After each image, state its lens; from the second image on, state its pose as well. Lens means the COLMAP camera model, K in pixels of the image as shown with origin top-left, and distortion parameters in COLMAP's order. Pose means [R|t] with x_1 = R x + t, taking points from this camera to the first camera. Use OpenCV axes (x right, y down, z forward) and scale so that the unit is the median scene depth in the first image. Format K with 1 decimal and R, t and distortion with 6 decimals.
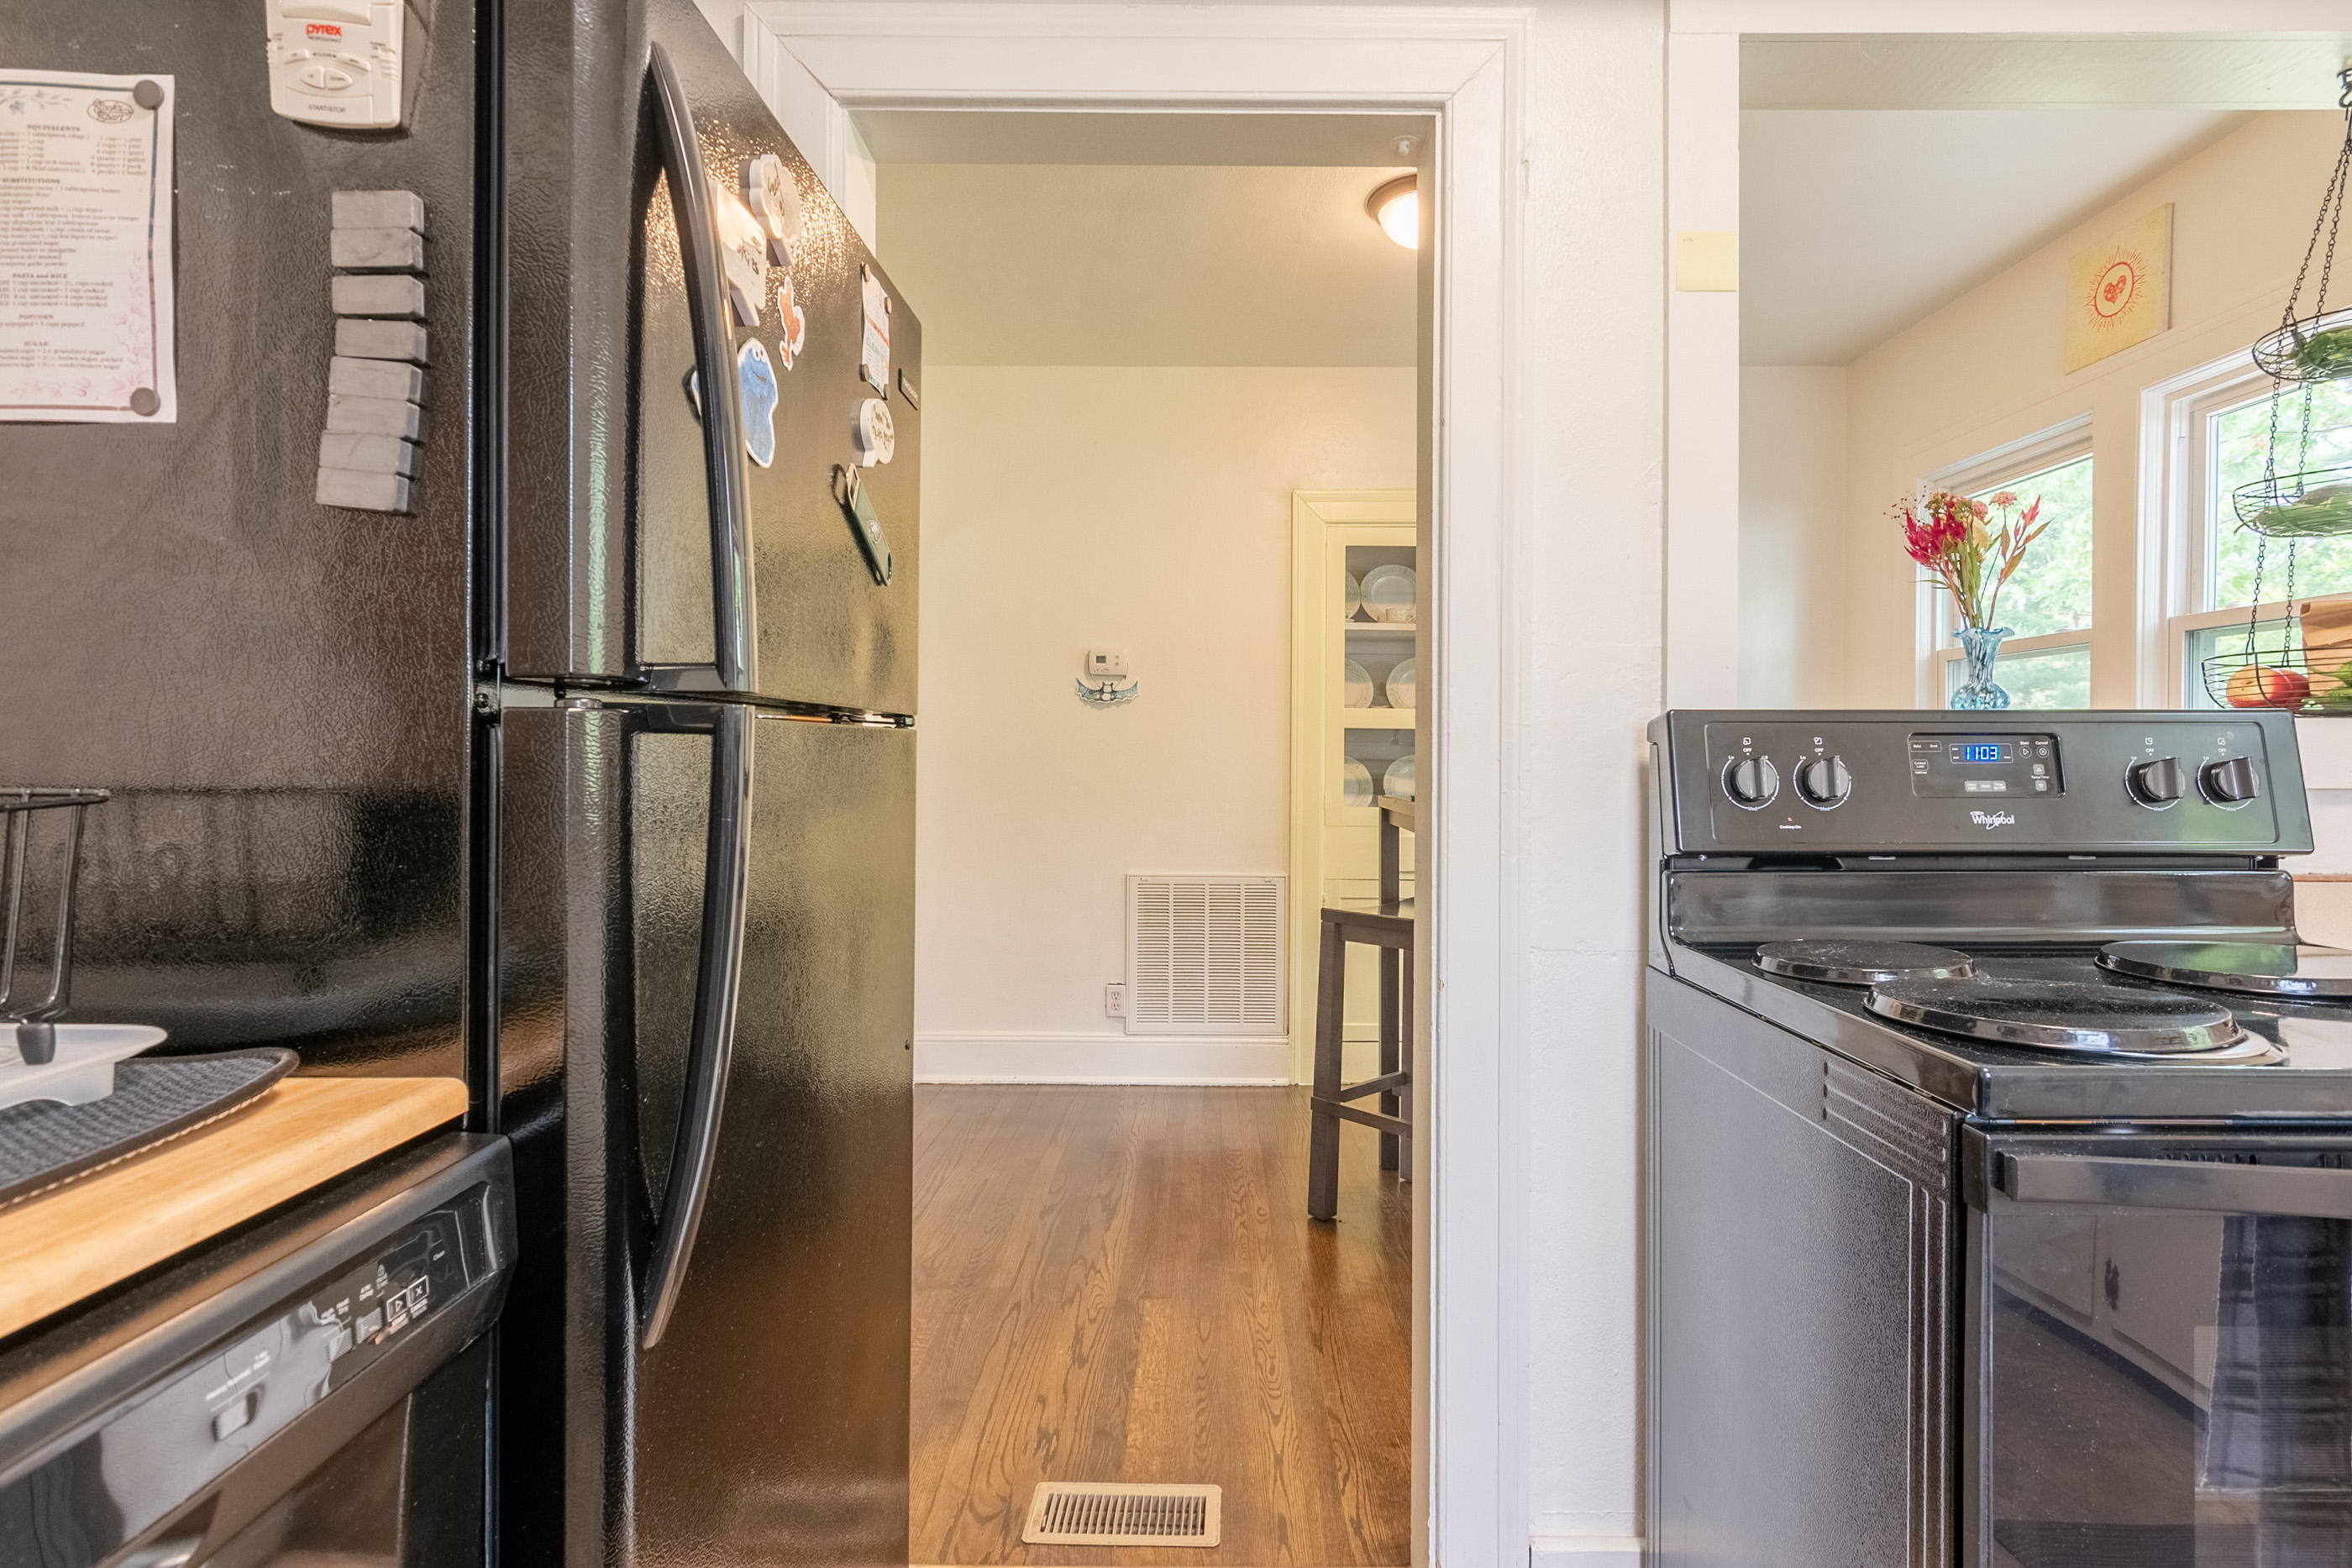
lens RADIAL K [[1142.4, 0, 1158.5], [0, 1142.4, 764.2], [0, 0, 1]] dist [-0.001940, 0.002540]
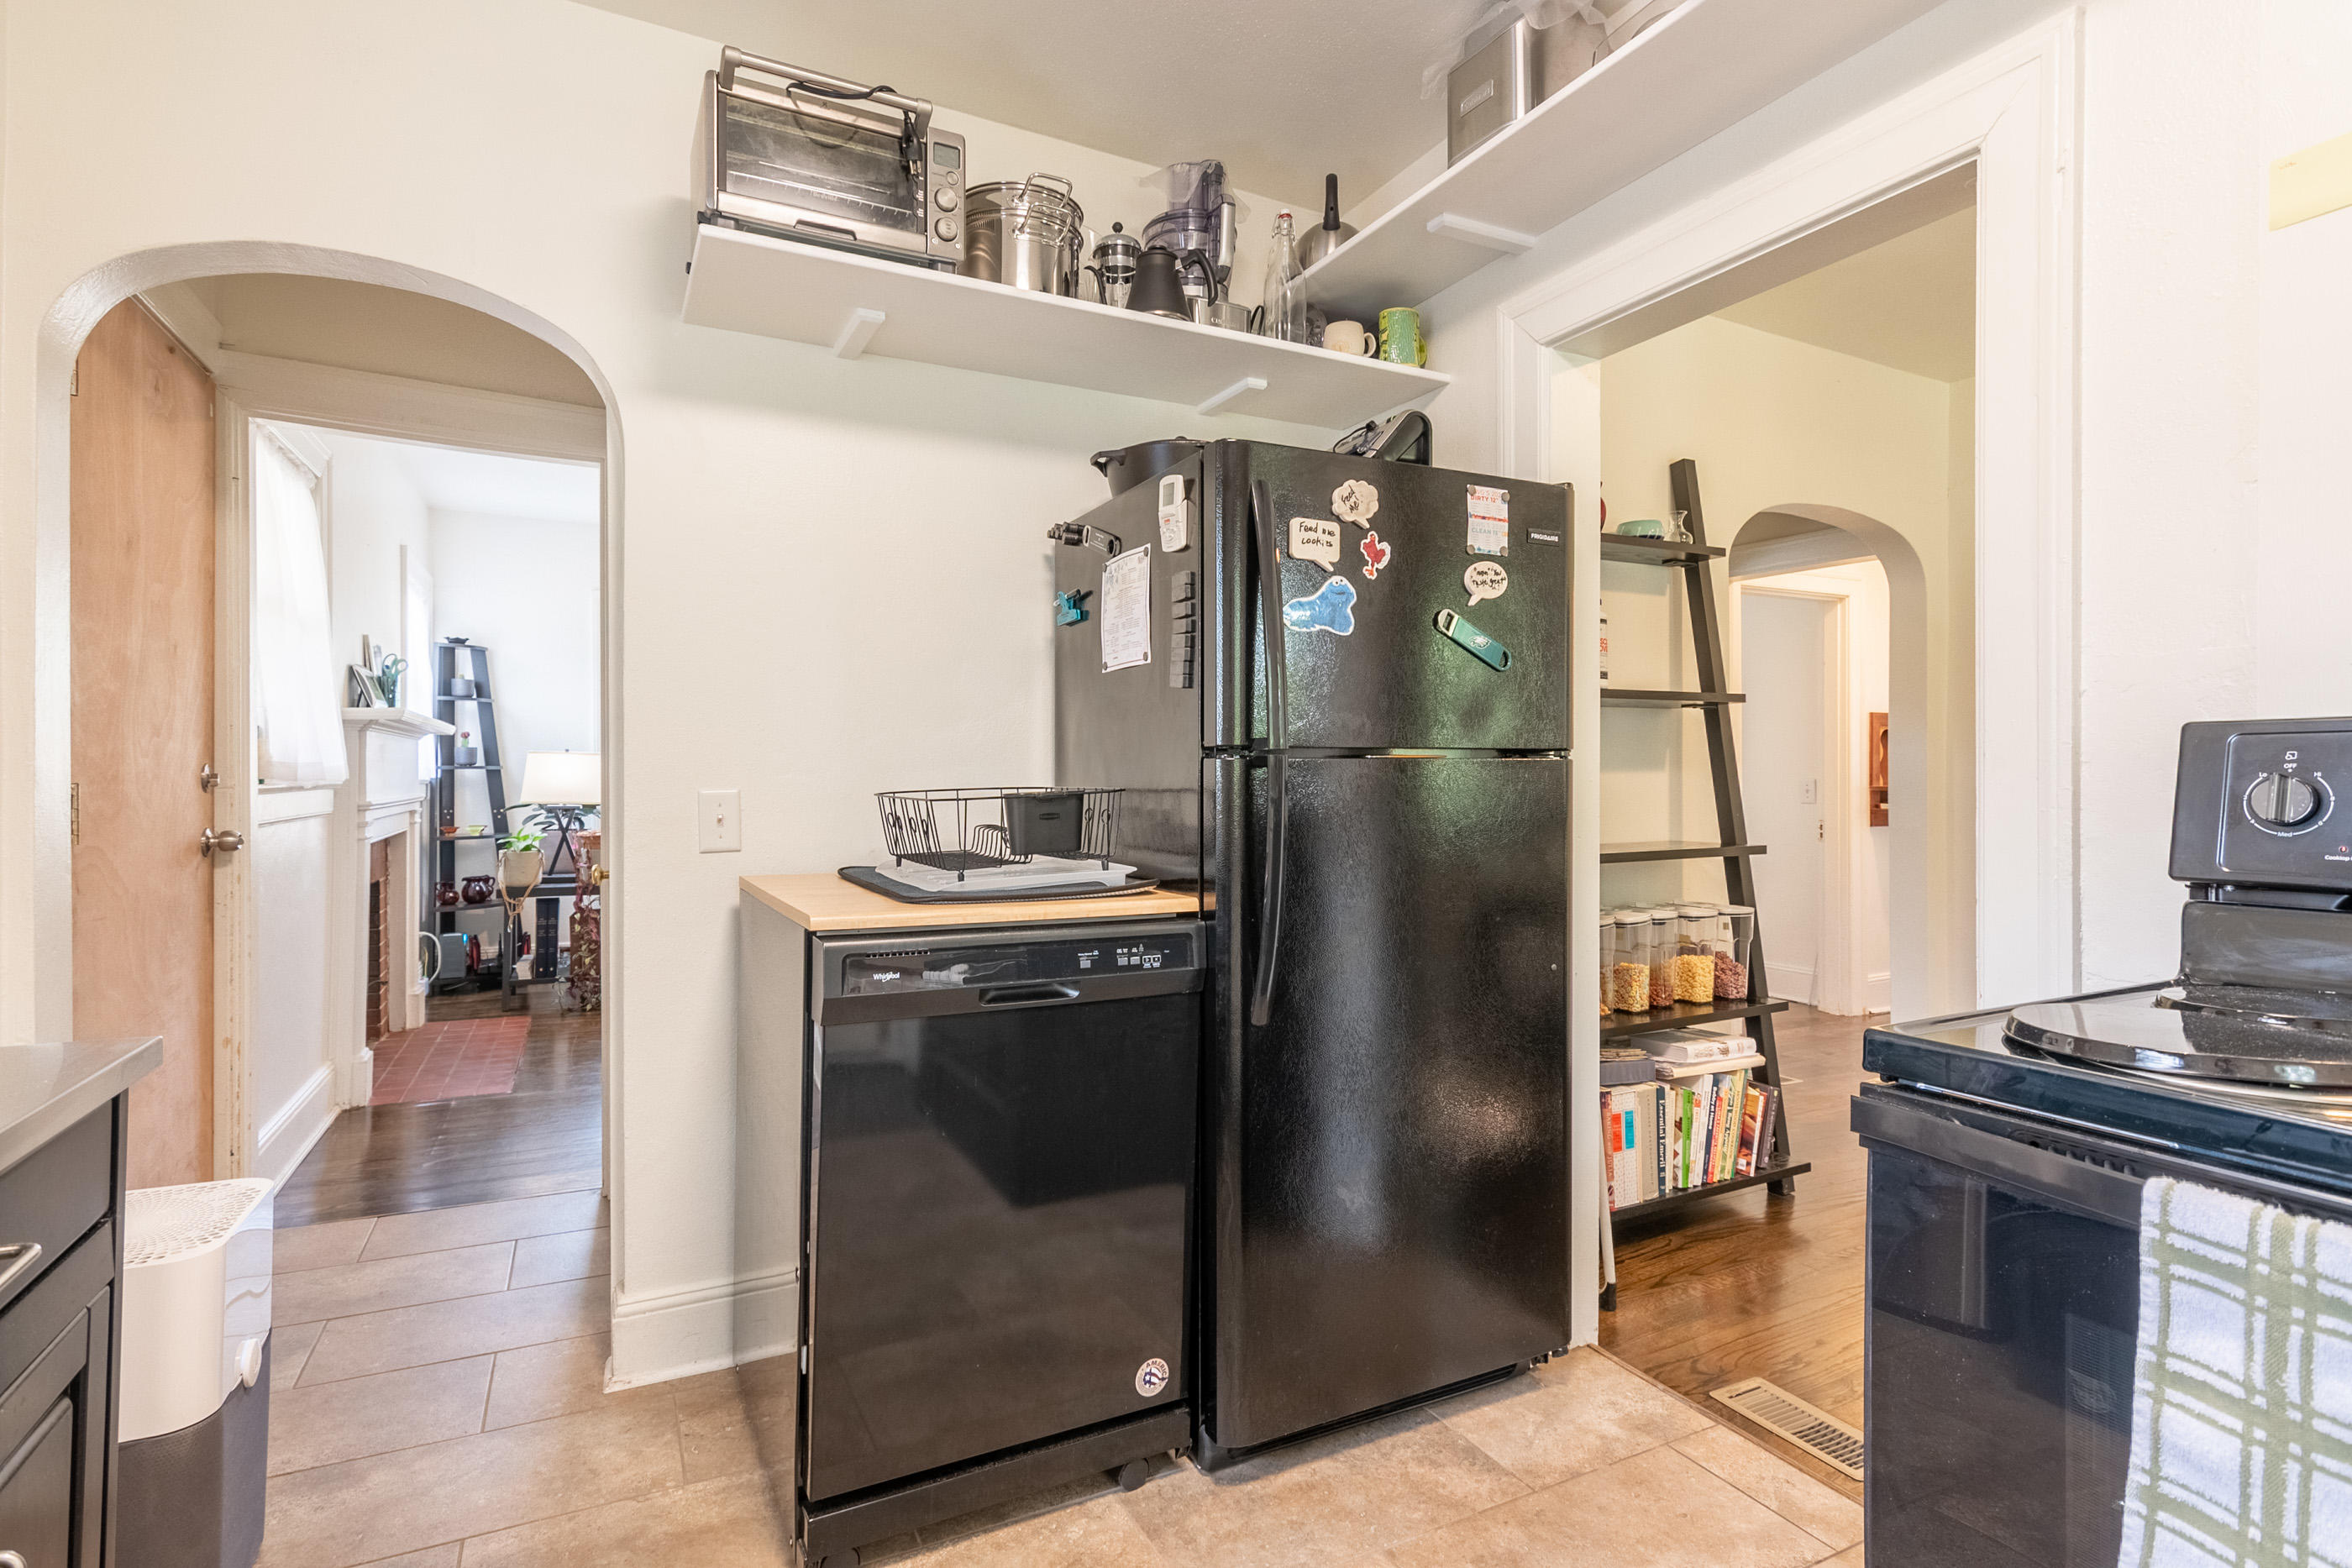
lens RADIAL K [[1142.4, 0, 1171.1], [0, 1142.4, 776.4], [0, 0, 1]] dist [-0.001940, 0.002540]
pose [[0.444963, -0.002426, -0.895546, 1.563947], [-0.004485, 0.999978, -0.004937, 0.006473], [0.895538, 0.006213, 0.444942, -0.217467]]
